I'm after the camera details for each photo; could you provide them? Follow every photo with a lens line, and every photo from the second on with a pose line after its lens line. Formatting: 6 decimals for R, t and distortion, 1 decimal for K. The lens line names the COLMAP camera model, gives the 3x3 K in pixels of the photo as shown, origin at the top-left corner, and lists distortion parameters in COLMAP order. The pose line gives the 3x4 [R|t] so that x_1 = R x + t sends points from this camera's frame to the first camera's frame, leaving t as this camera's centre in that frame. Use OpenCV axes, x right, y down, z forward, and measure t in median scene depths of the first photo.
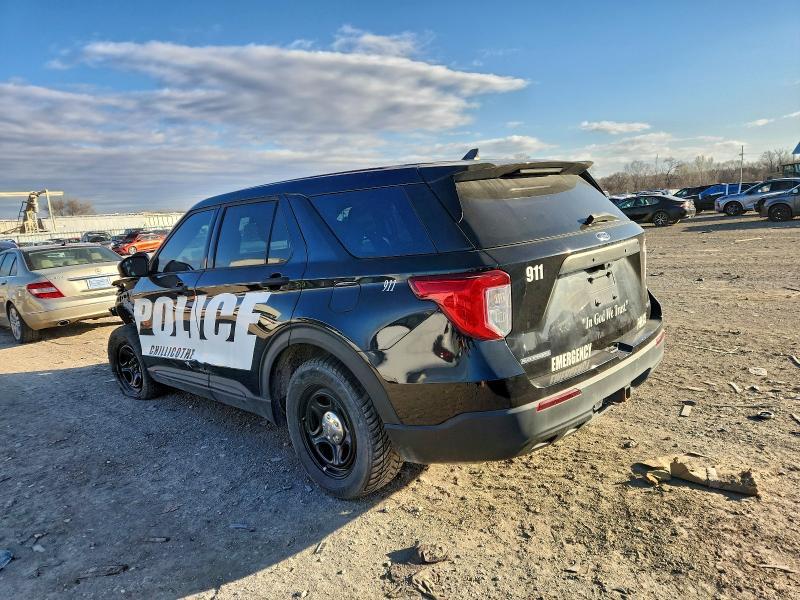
lens RADIAL K [[603.8, 0, 400.0], [0, 603.8, 300.0], [0, 0, 1]] dist [0.129521, -0.099921]
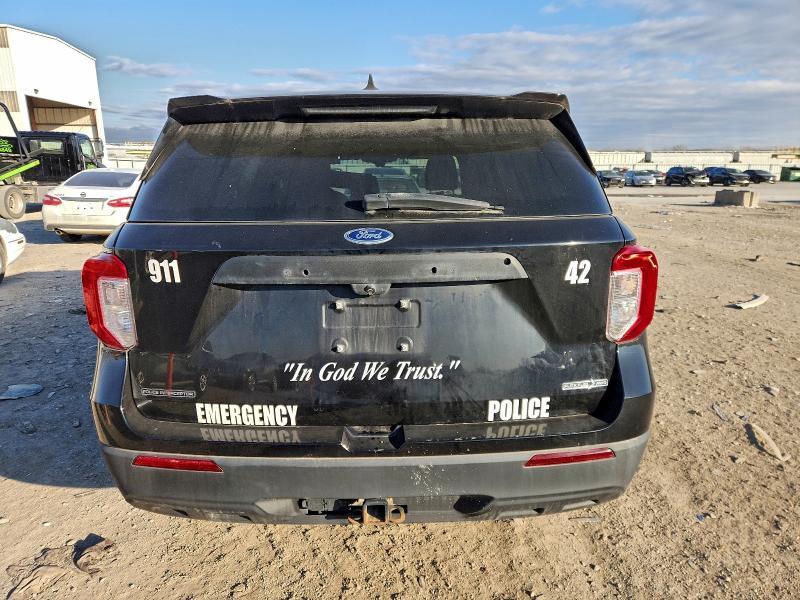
lens RADIAL K [[578.8, 0, 399.8], [0, 578.8, 304.7], [0, 0, 1]] dist [0.006487, -0.005153]
pose [[0.665719, 0.244168, -0.705124, 0.115106], [-0.156601, 0.969622, 0.187908, -0.022780], [0.729585, -0.014671, 0.683733, 0.103712]]
